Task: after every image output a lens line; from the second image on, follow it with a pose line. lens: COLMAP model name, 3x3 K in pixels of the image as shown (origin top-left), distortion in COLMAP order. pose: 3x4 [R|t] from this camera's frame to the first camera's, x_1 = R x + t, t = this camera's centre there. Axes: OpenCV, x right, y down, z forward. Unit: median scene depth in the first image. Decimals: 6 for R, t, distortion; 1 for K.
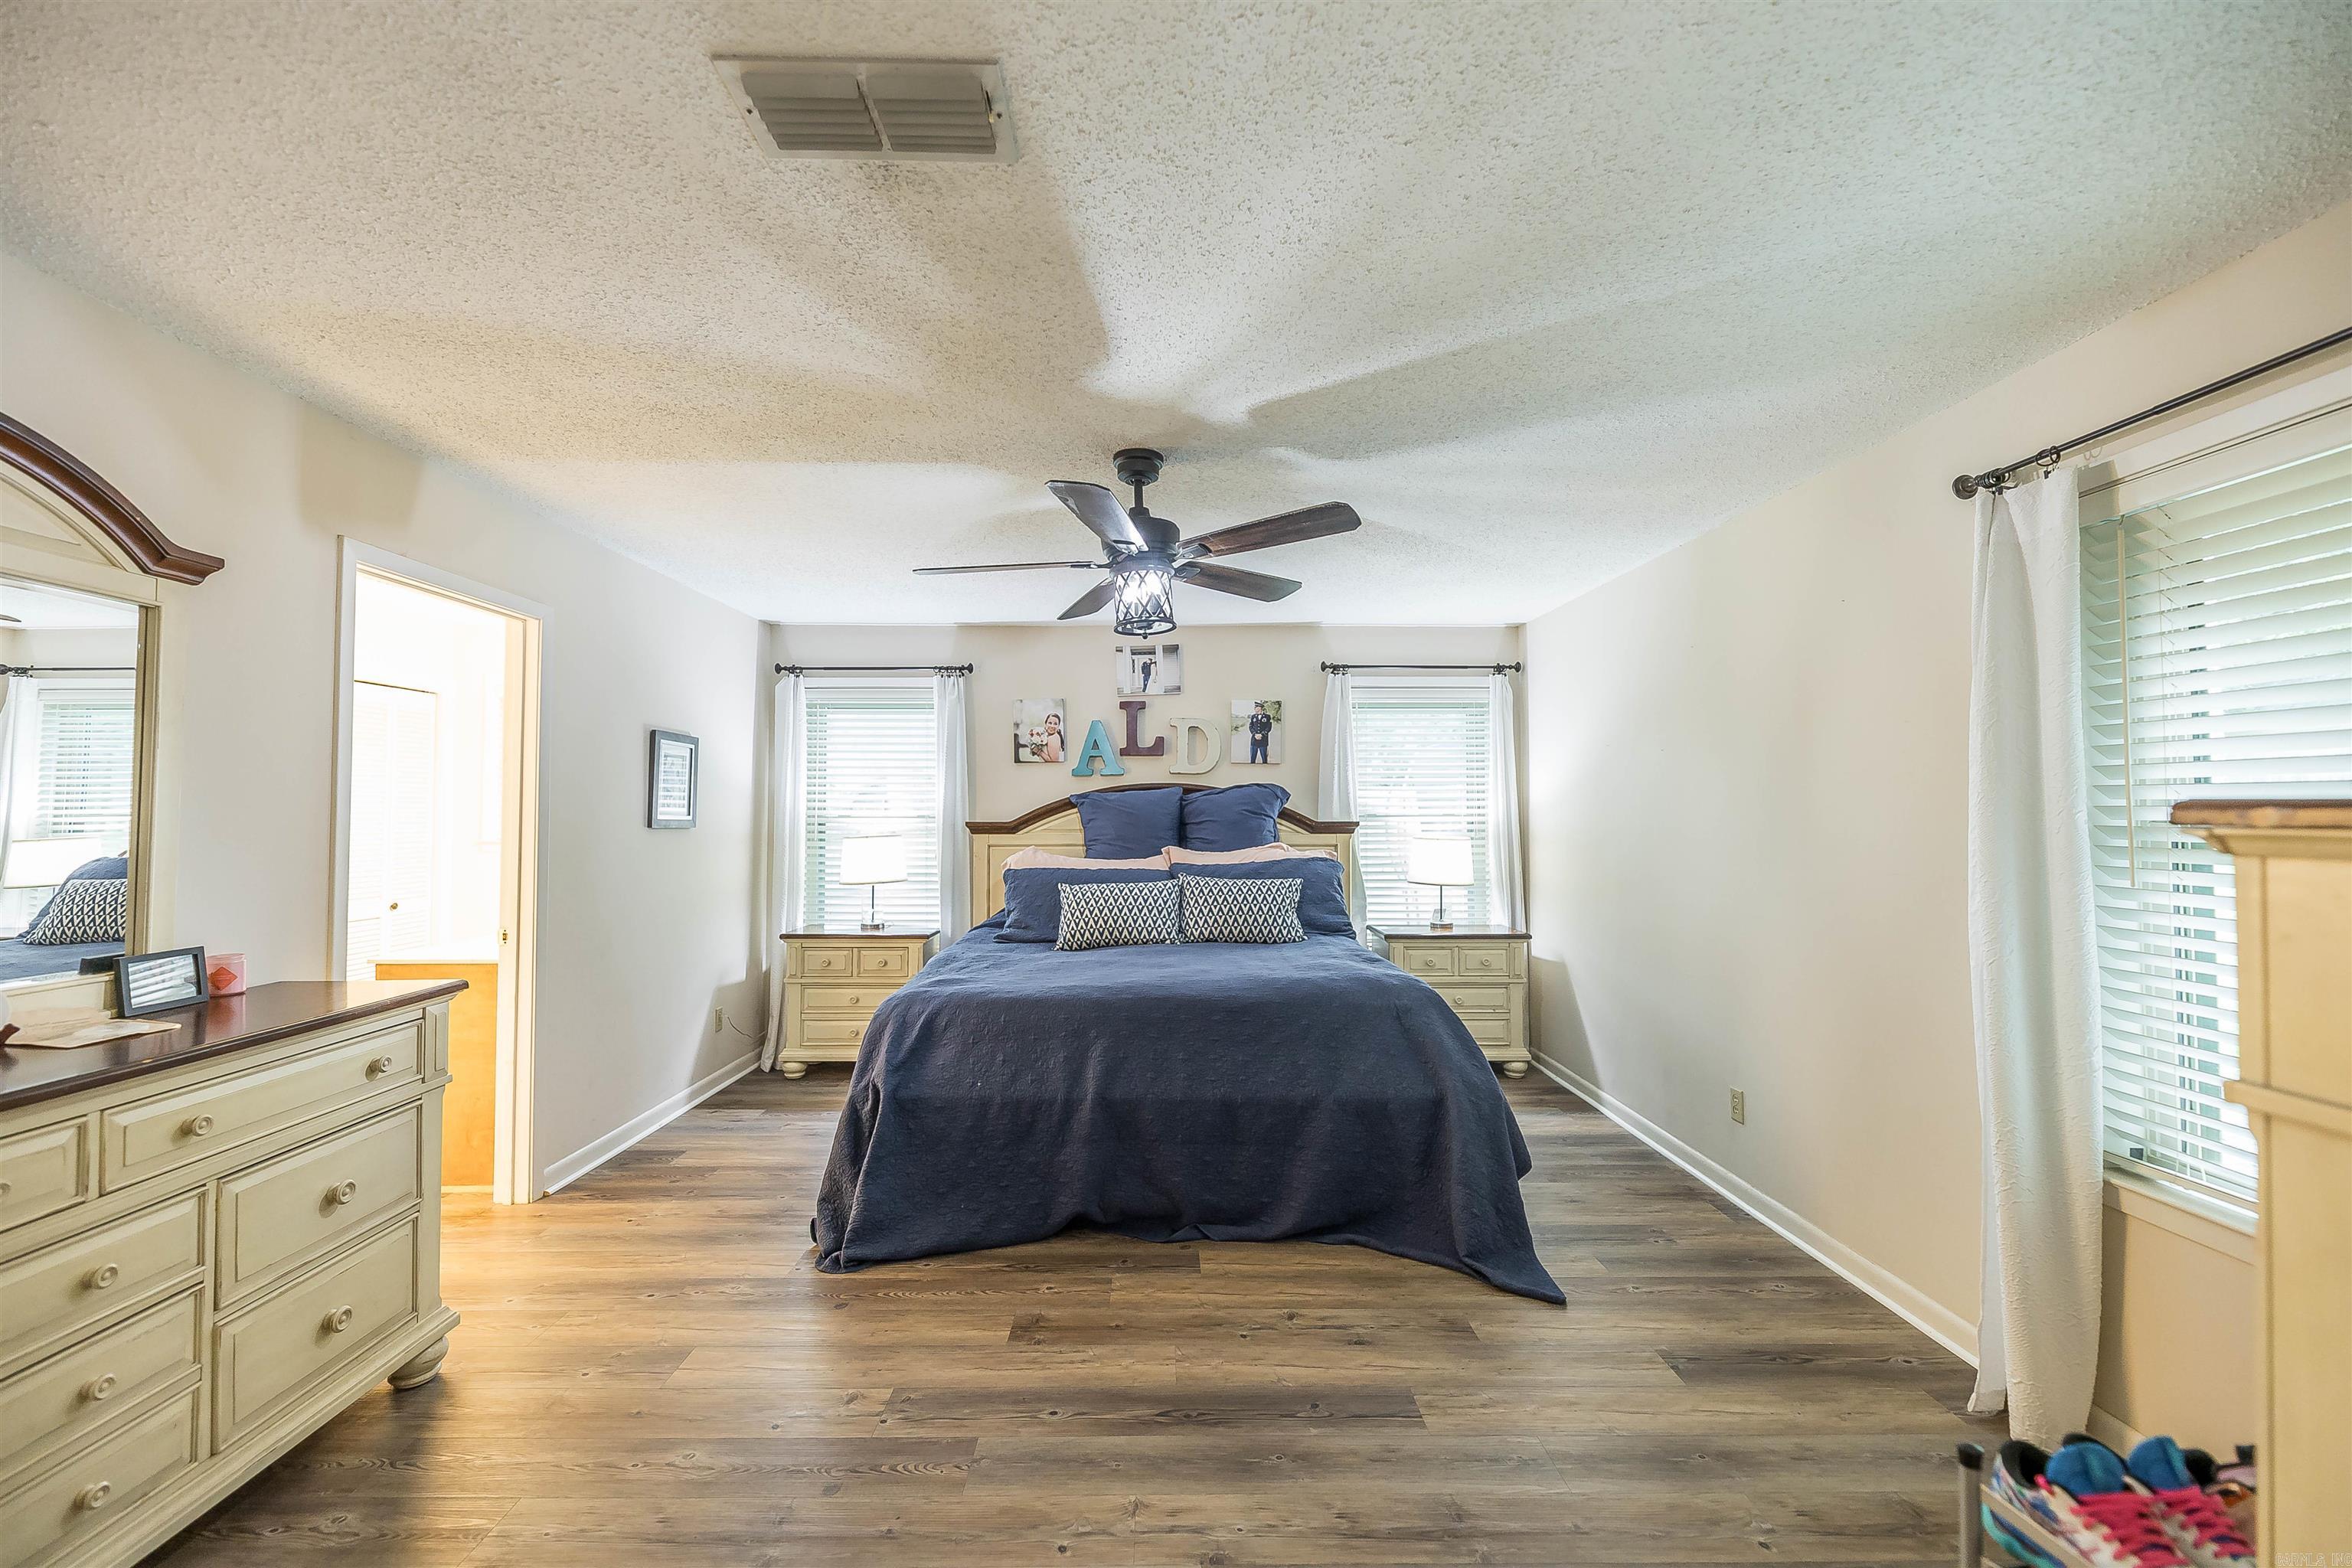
lens RADIAL K [[948.2, 0, 1170.3], [0, 948.2, 778.6], [0, 0, 1]] dist [-0.003786, -0.001101]
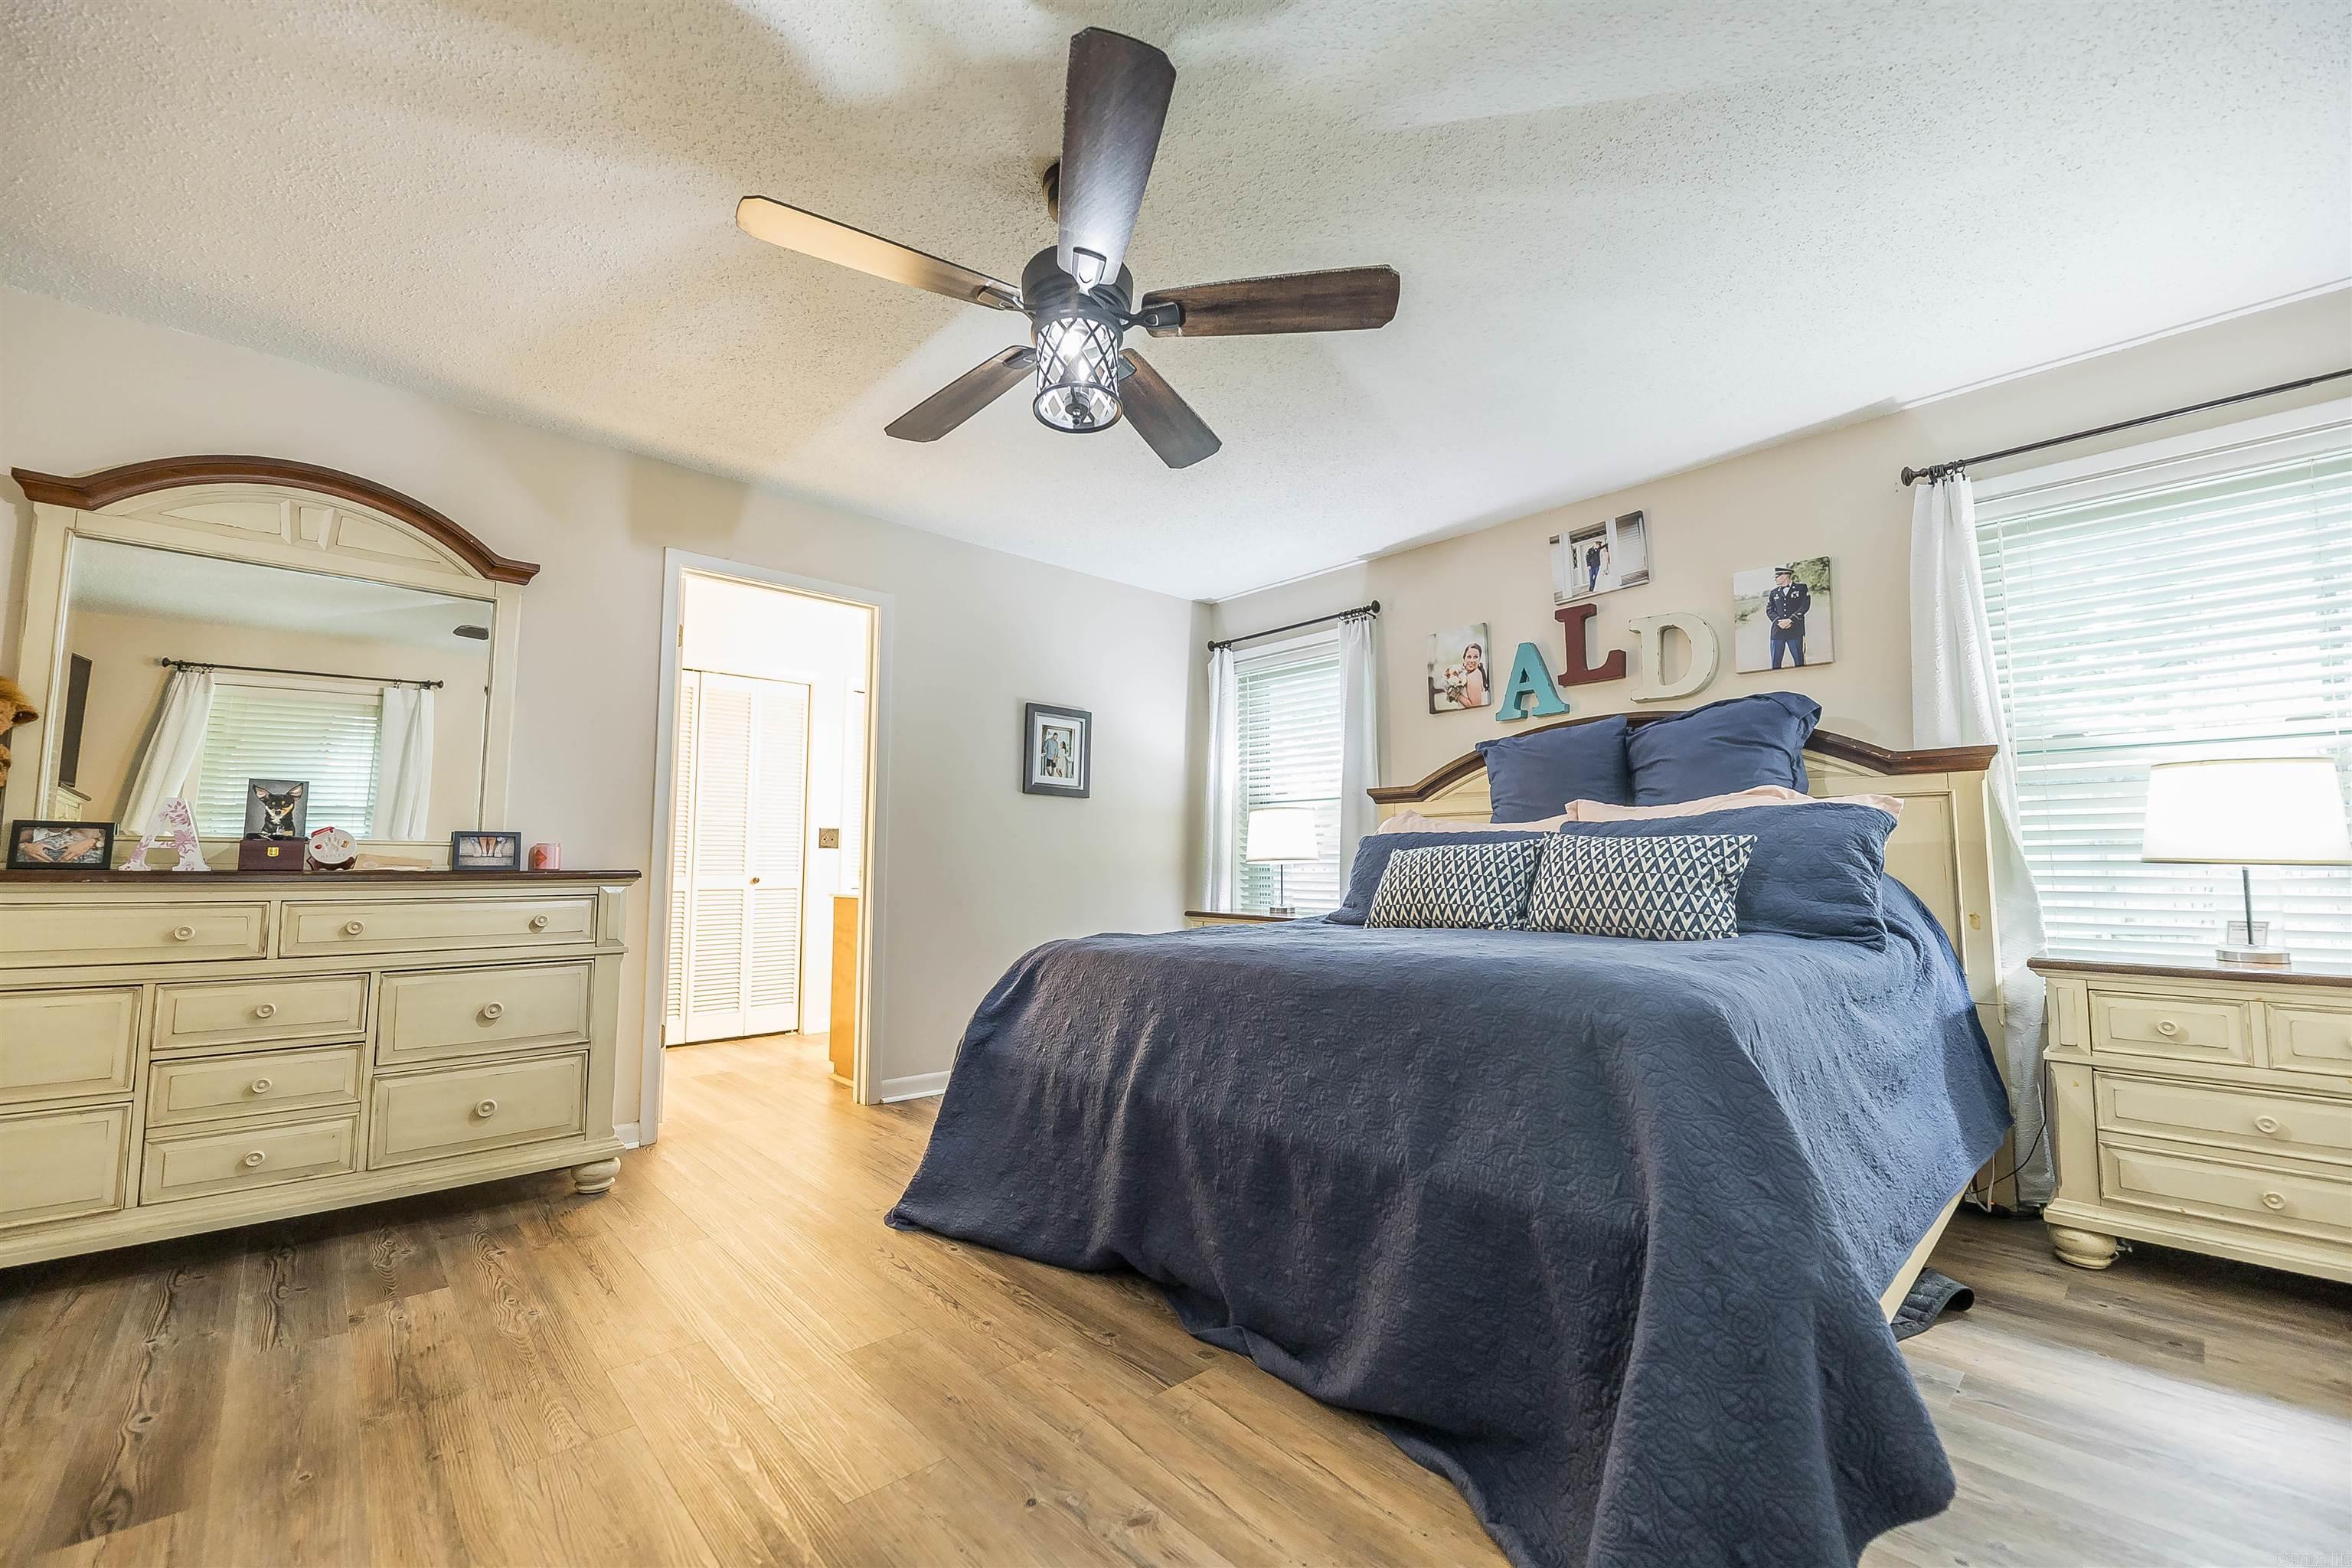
lens RADIAL K [[948.2, 0, 1171.8], [0, 948.2, 787.4], [0, 0, 1]] dist [-0.003786, -0.001101]
pose [[0.660678, -0.061379, -0.748156, 0.292510], [0.023590, 0.997857, -0.061034, 0.091442], [0.750299, 0.022675, 0.660710, 0.328373]]
